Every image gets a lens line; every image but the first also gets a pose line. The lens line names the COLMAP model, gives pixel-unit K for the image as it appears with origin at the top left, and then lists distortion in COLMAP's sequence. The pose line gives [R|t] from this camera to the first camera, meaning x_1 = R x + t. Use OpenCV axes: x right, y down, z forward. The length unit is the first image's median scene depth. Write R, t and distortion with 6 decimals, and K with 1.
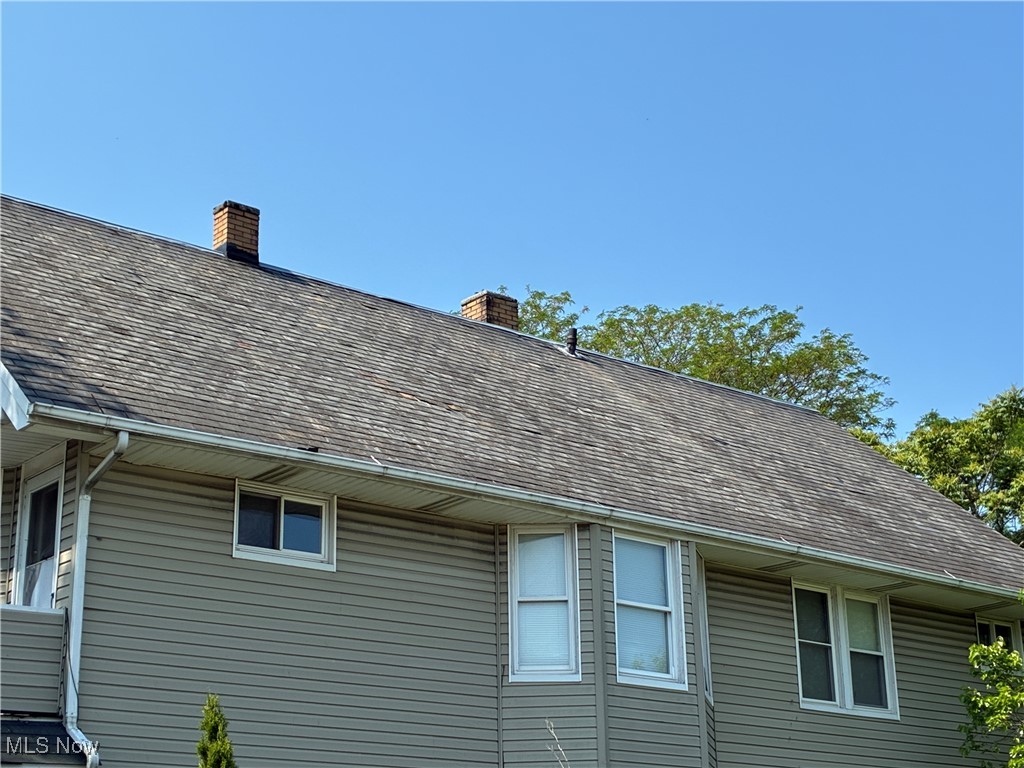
lens RADIAL K [[1795.3, 0, 512.0], [0, 1795.3, 384.0], [0, 0, 1]] dist [0.288318, 0.047132]
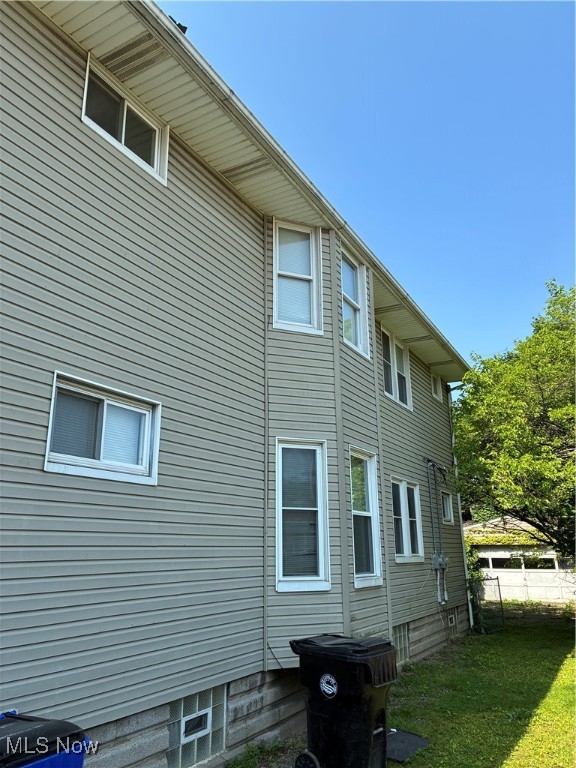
lens RADIAL K [[593.5, 0, 288.0], [0, 593.5, 384.0], [0, 0, 1]] dist [-0.005239, -0.000041]
pose [[0.930072, 0.109316, 0.350735, -0.133774], [-0.121696, 0.992477, 0.013377, 0.196257], [-0.346635, -0.055124, 0.936379, 0.598625]]
